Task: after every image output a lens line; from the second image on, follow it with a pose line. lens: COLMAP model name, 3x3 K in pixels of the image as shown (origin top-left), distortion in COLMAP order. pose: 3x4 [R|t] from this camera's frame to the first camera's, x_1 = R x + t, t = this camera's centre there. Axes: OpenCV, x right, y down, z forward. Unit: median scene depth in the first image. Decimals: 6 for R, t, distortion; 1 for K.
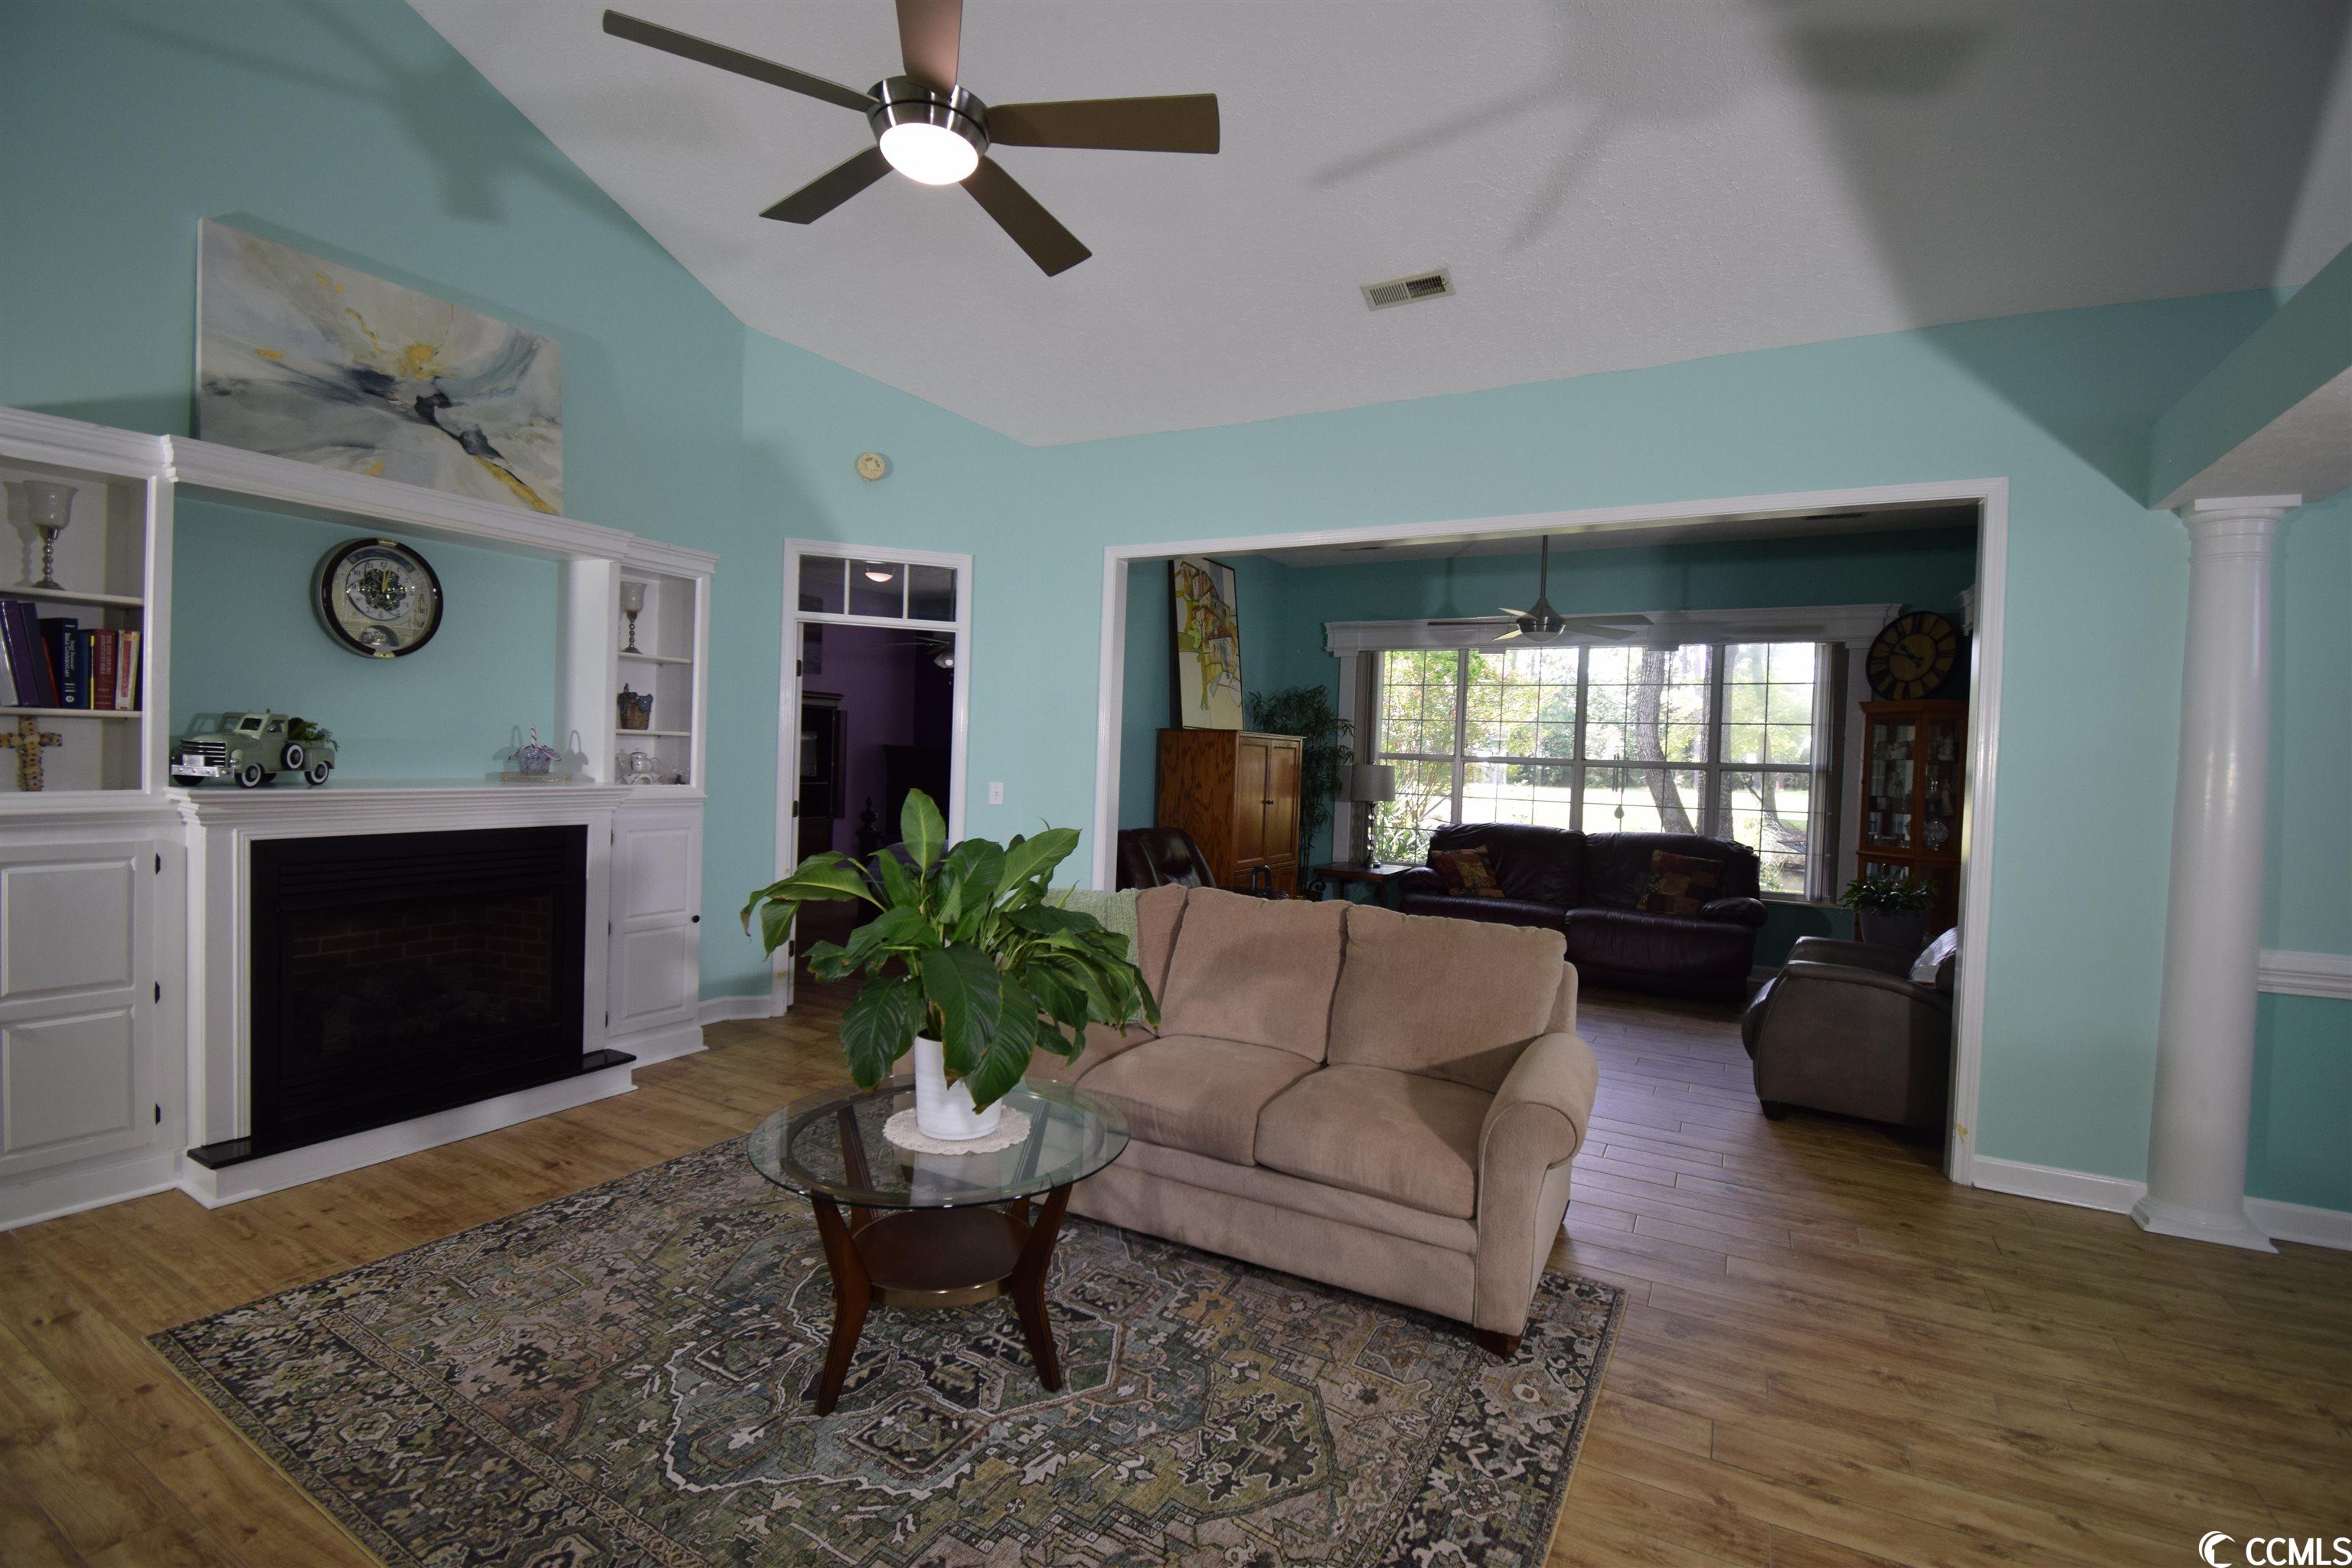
lens RADIAL K [[1032.2, 0, 1176.4], [0, 1032.2, 780.3], [0, 0, 1]] dist [0.021752, -0.029147]
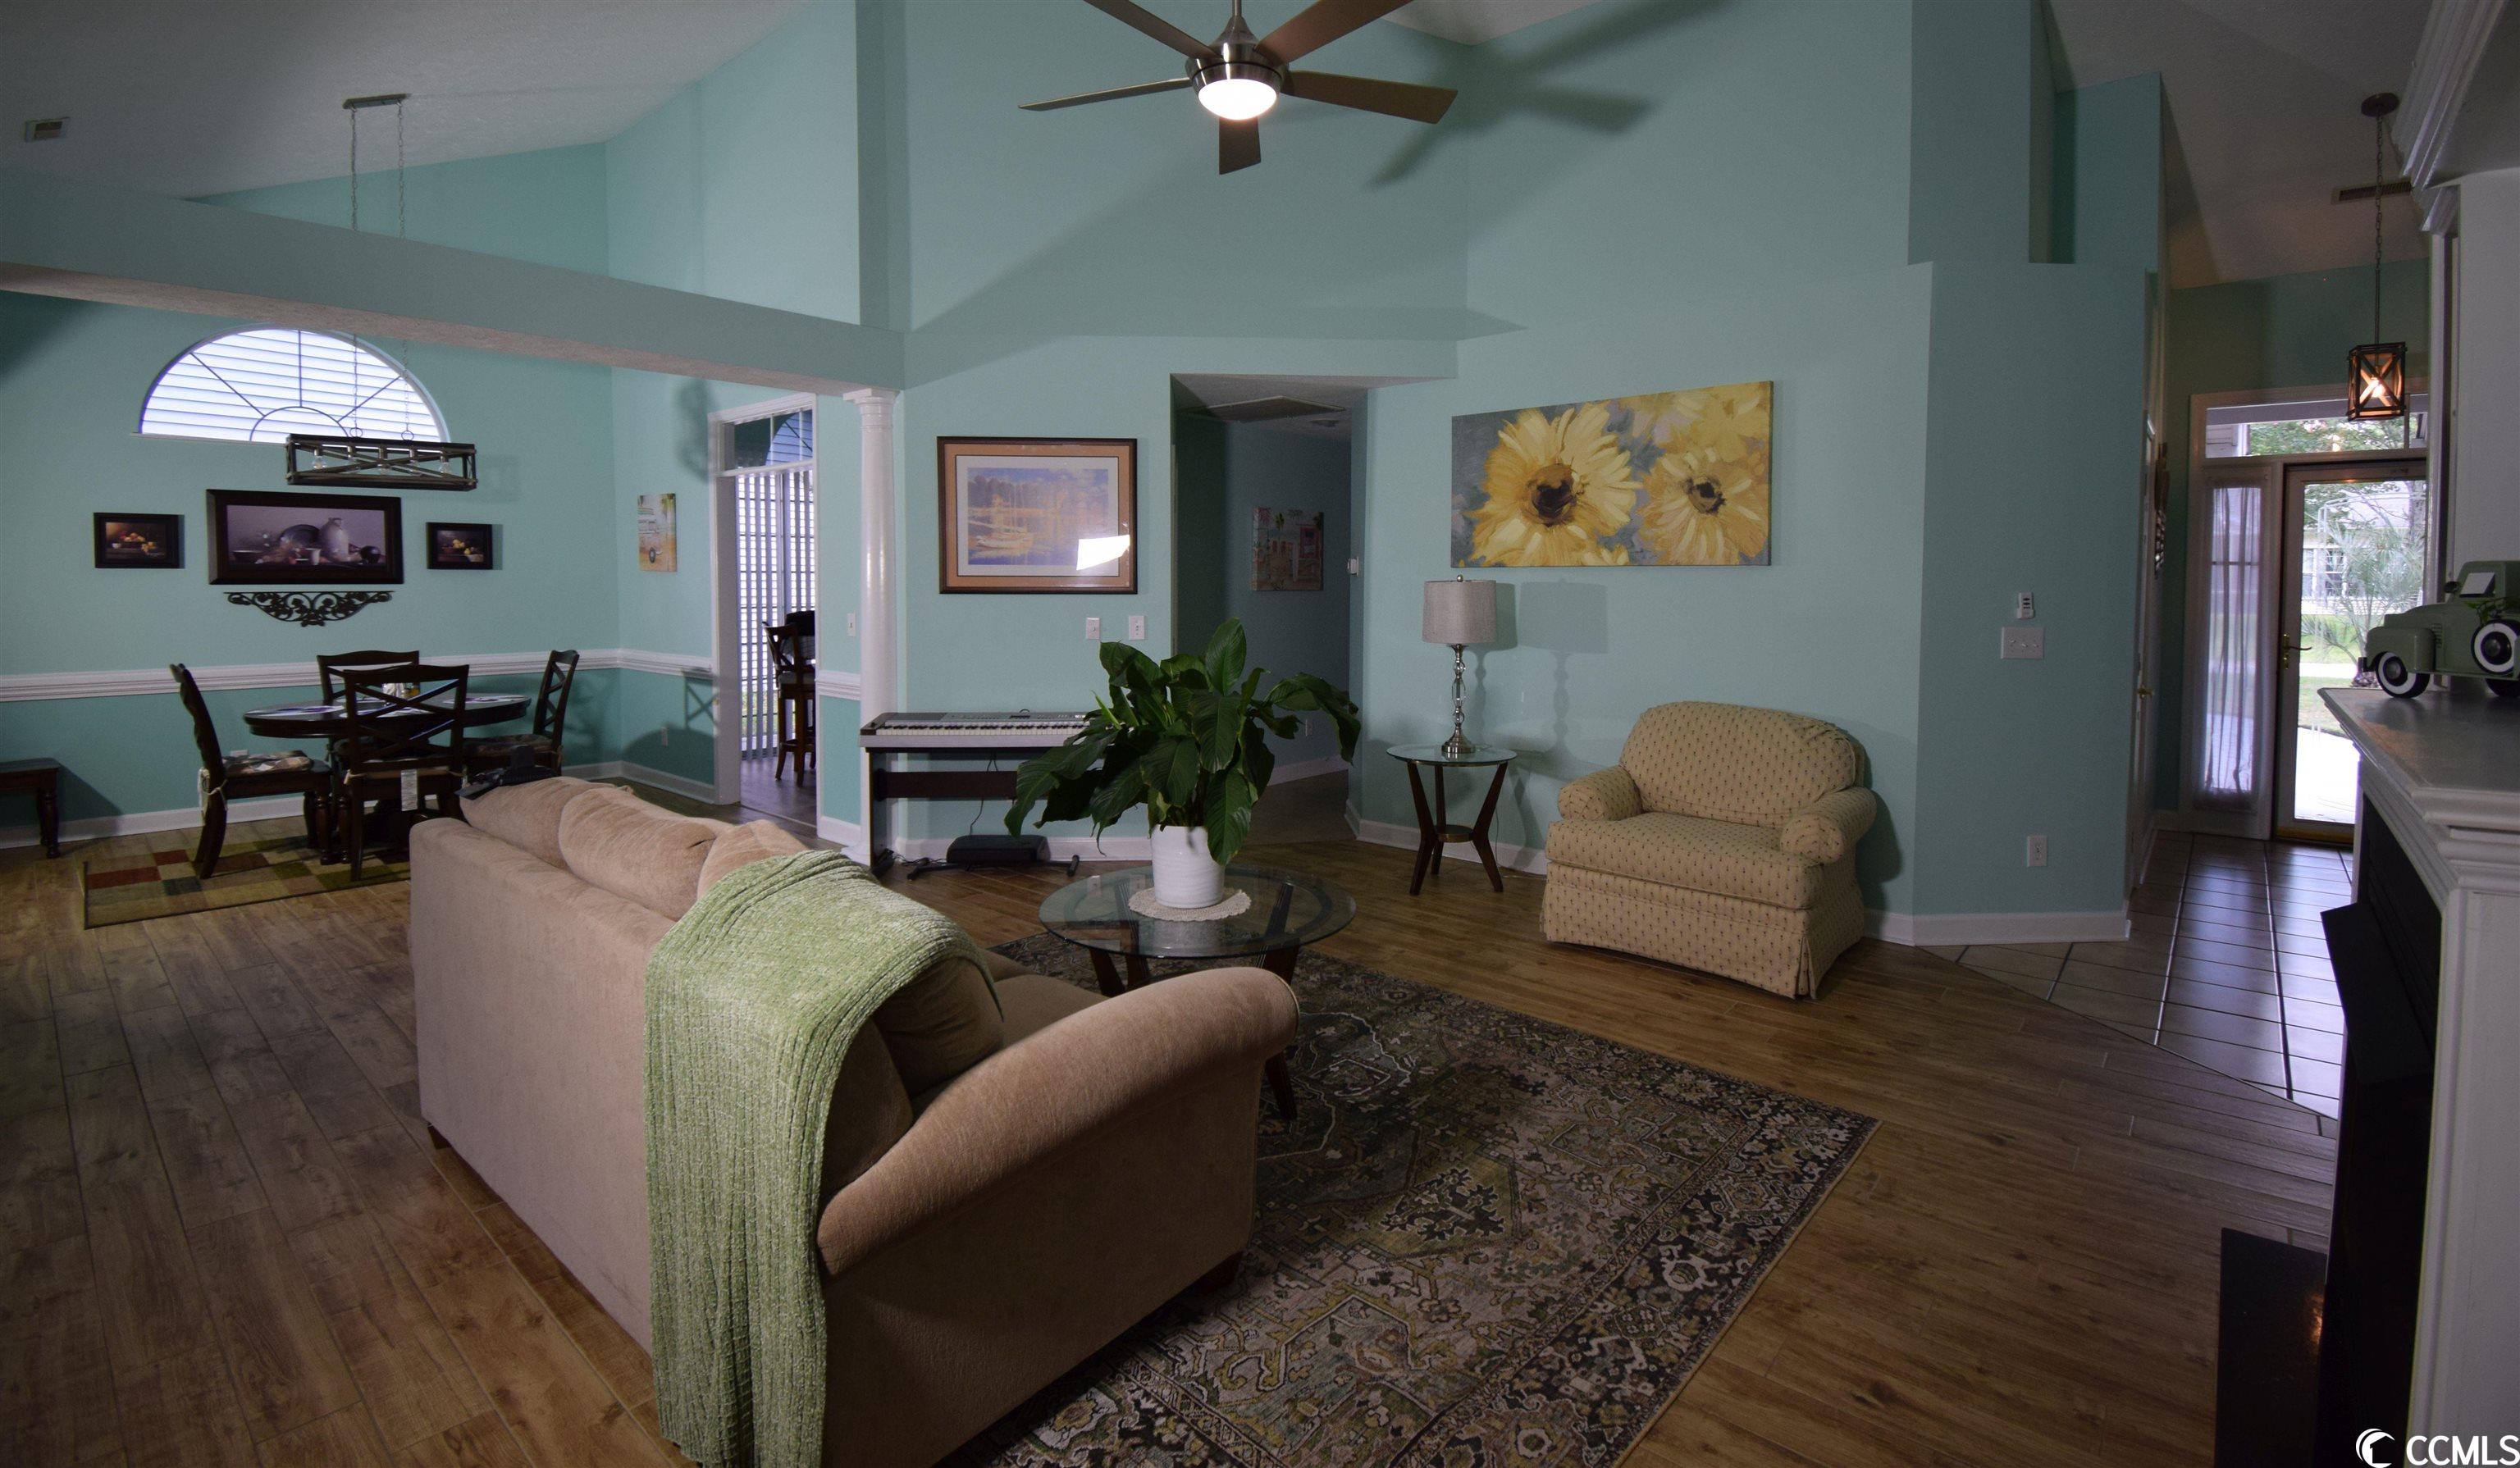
lens RADIAL K [[1115.8, 0, 1256.0], [0, 1115.8, 619.9], [0, 0, 1]] dist [0.026466, -0.030311]
pose [[-0.976044, -0.043900, 0.213098, -0.355837], [-0.030386, 0.997338, 0.066284, -0.046142], [-0.215440, 0.058221, -0.974780, 1.447245]]
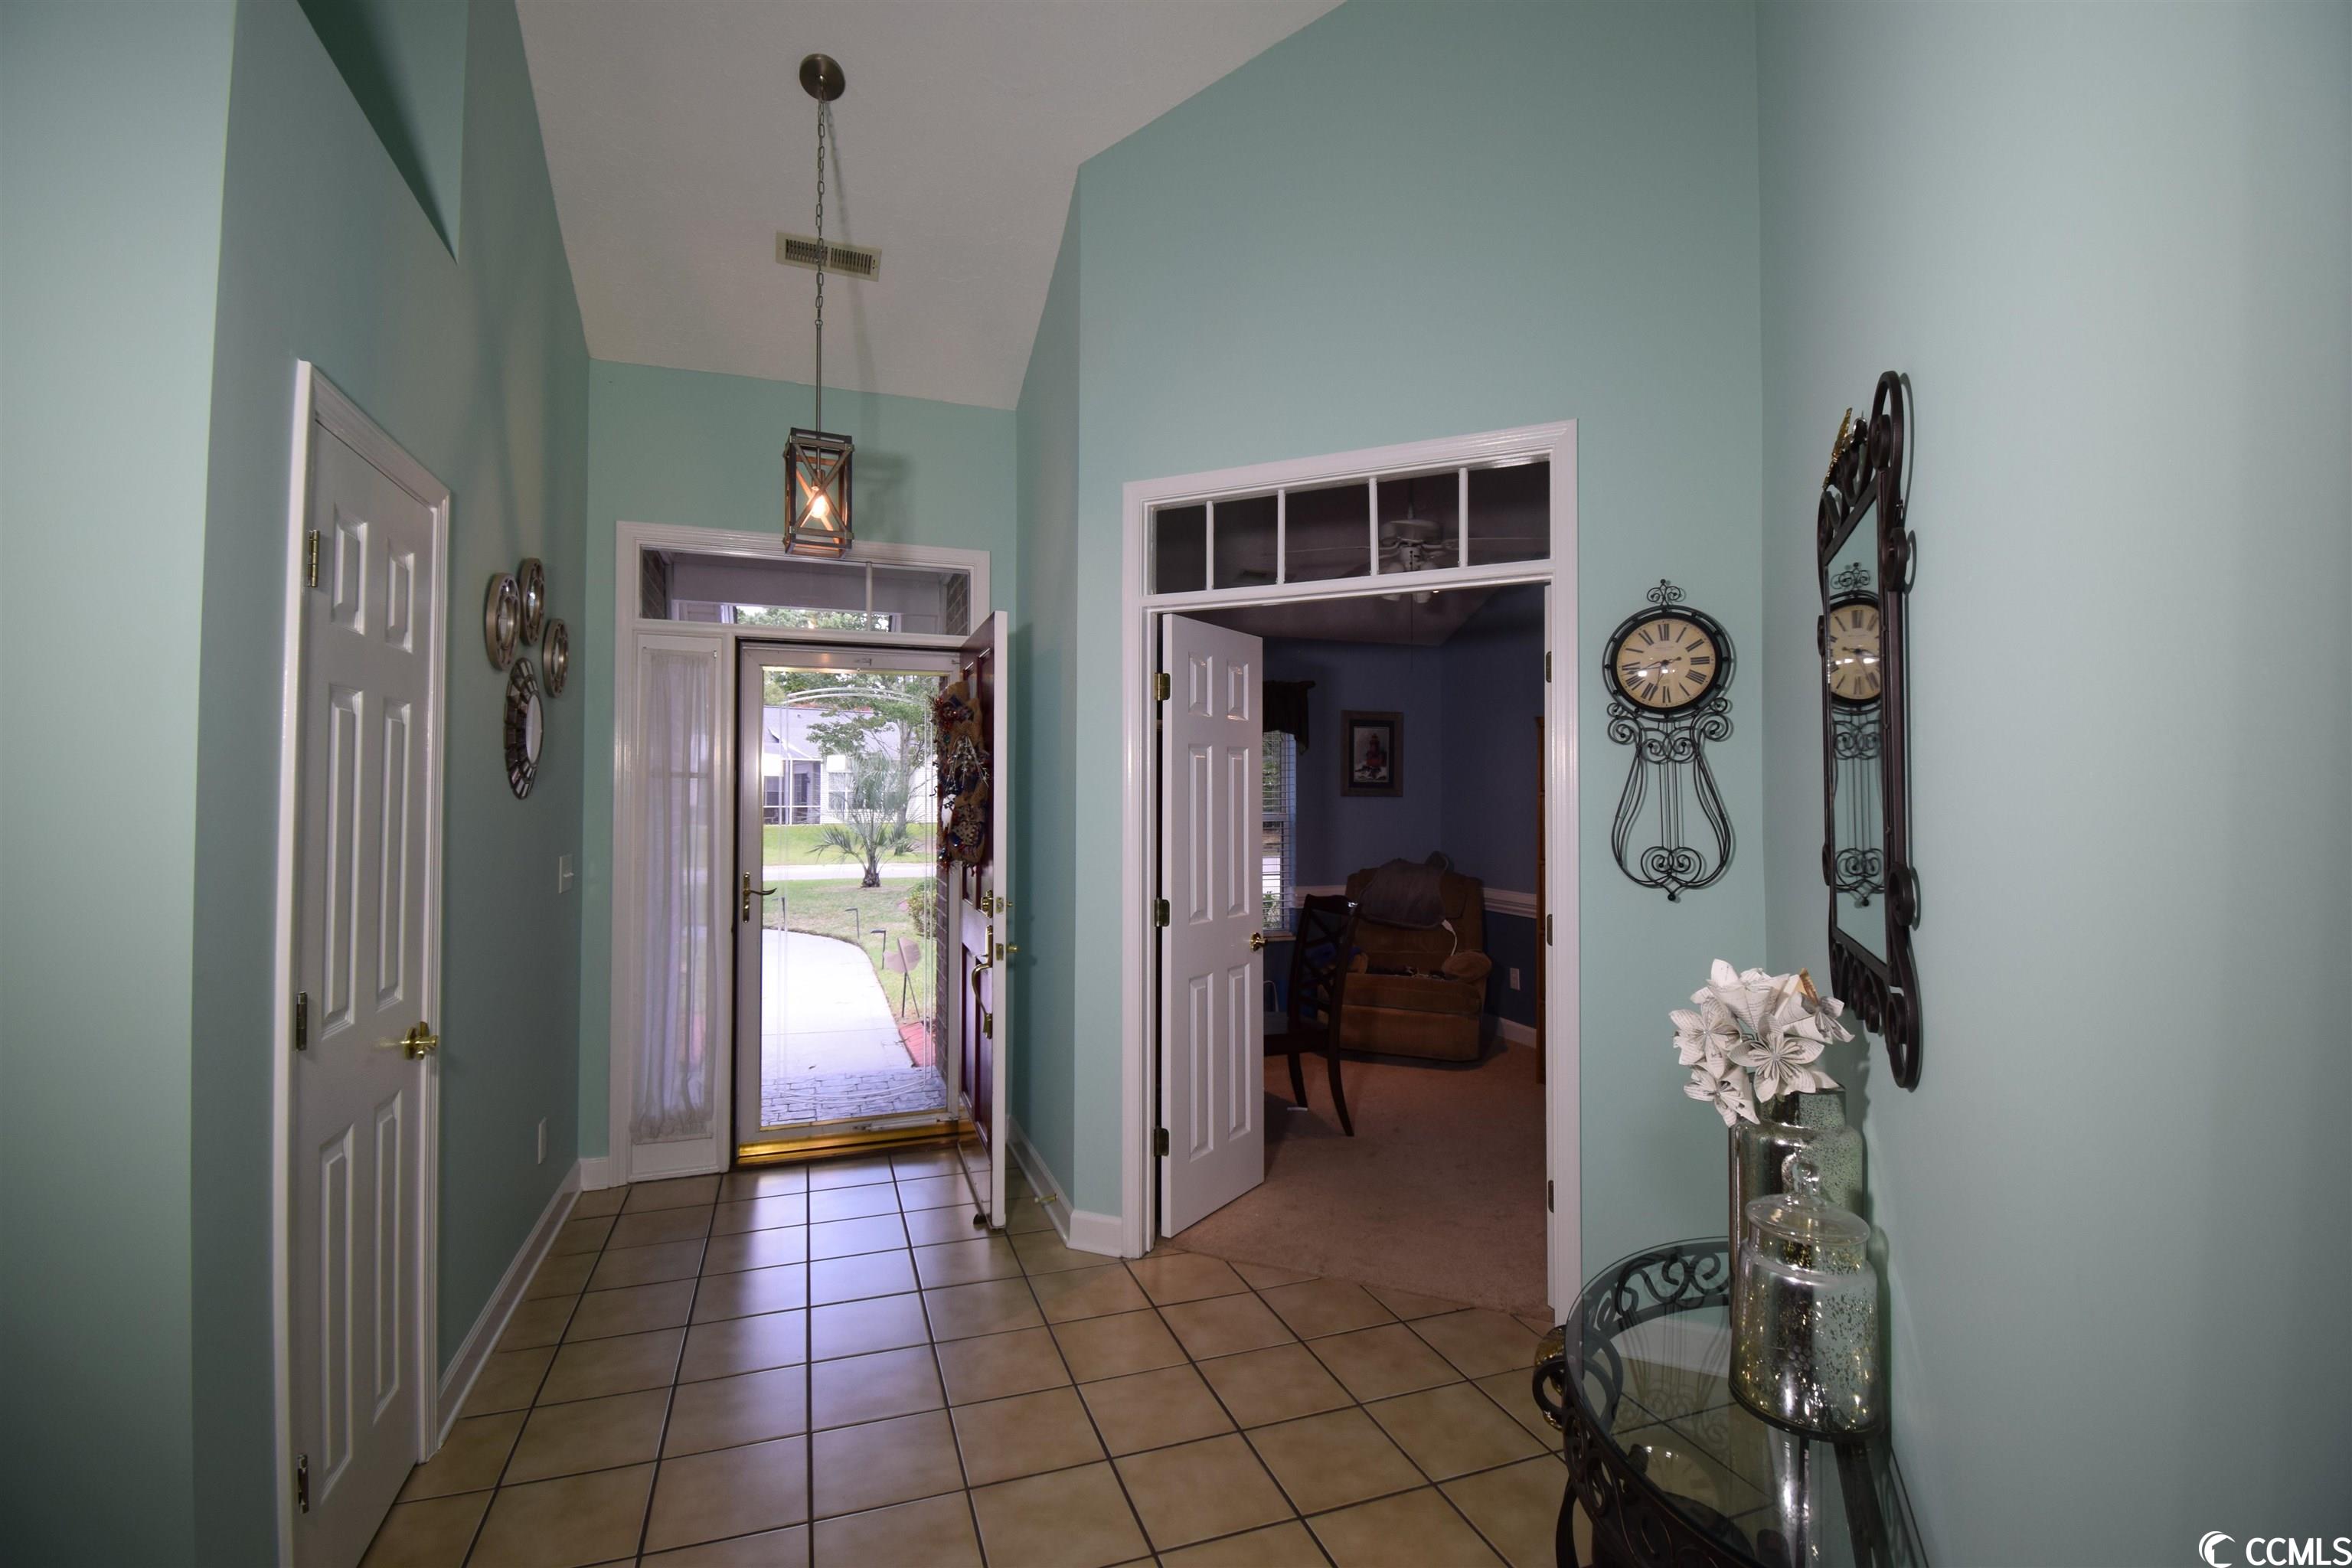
lens RADIAL K [[1032.1, 0, 1174.4], [0, 1032.1, 777.5], [0, 0, 1]] dist [0.025109, -0.030480]
pose [[-0.658597, -0.047194, -0.751015, -0.939359], [-0.038496, 0.998838, -0.029008, -0.051435], [0.751511, 0.009807, -0.659648, 0.613378]]
